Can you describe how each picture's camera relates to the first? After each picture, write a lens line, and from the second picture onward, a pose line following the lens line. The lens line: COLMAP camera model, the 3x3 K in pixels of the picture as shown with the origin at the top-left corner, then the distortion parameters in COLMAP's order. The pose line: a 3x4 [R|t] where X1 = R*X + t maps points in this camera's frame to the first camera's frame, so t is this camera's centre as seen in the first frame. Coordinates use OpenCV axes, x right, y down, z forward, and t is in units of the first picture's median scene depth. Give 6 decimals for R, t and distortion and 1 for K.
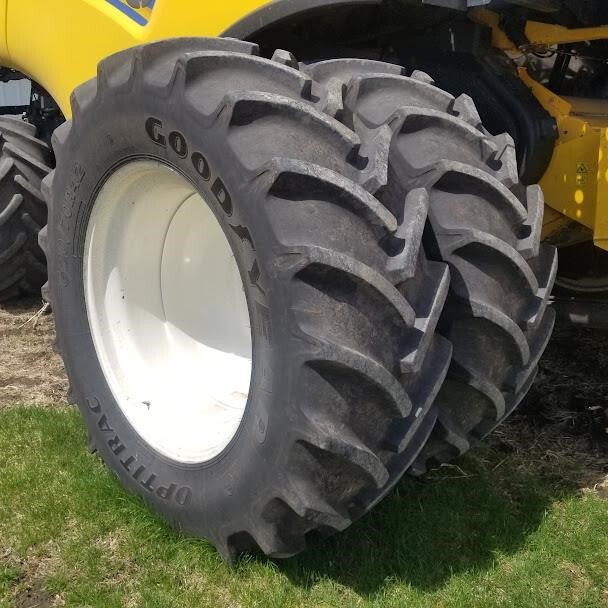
lens RADIAL K [[641.4, 0, 289.5], [0, 641.4, 287.4], [0, 0, 1]] dist [0.146505, -0.306265]
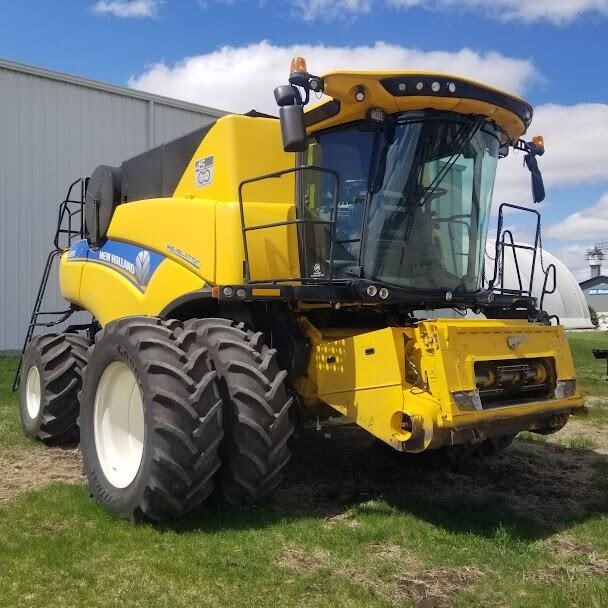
lens RADIAL K [[669.7, 0, 284.8], [0, 669.7, 280.7], [0, 0, 1]] dist [0.145306, -0.271833]
pose [[0.993502, -0.015226, -0.112788, 0.716687], [-0.018608, 0.955944, -0.292960, 0.264885], [0.112280, 0.293155, 0.949449, -1.517347]]
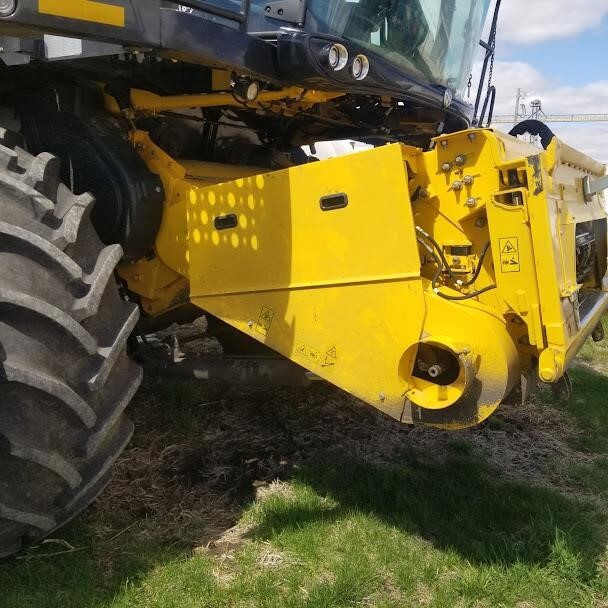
lens RADIAL K [[645.9, 0, 297.1], [0, 645.9, 294.8], [0, 0, 1]] dist [0.150795, -0.314819]
pose [[0.965047, -0.019684, 0.261337, 0.418348], [0.041134, 0.996193, -0.076863, 0.010279], [-0.258829, 0.084926, 0.962183, -0.039105]]
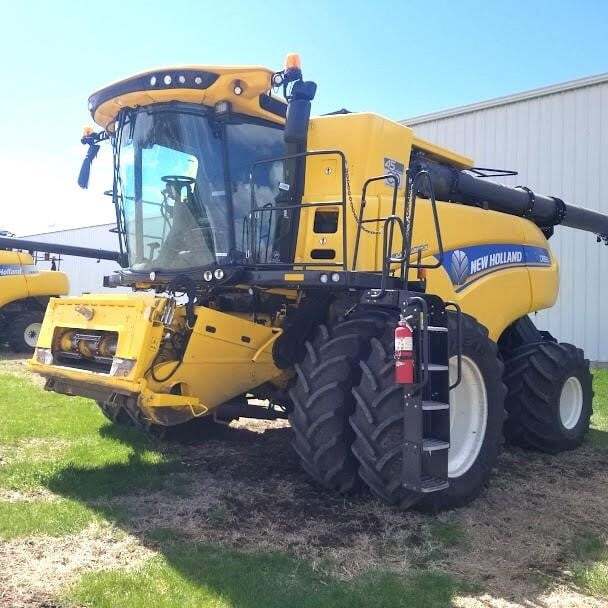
lens RADIAL K [[645.9, 0, 297.1], [0, 645.9, 294.8], [0, 0, 1]] dist [0.150795, -0.314819]
pose [[0.004358, -0.052922, -0.998589, 3.802068], [-0.289398, 0.955800, -0.051917, -0.426652], [0.957199, 0.289216, -0.011150, 1.744365]]
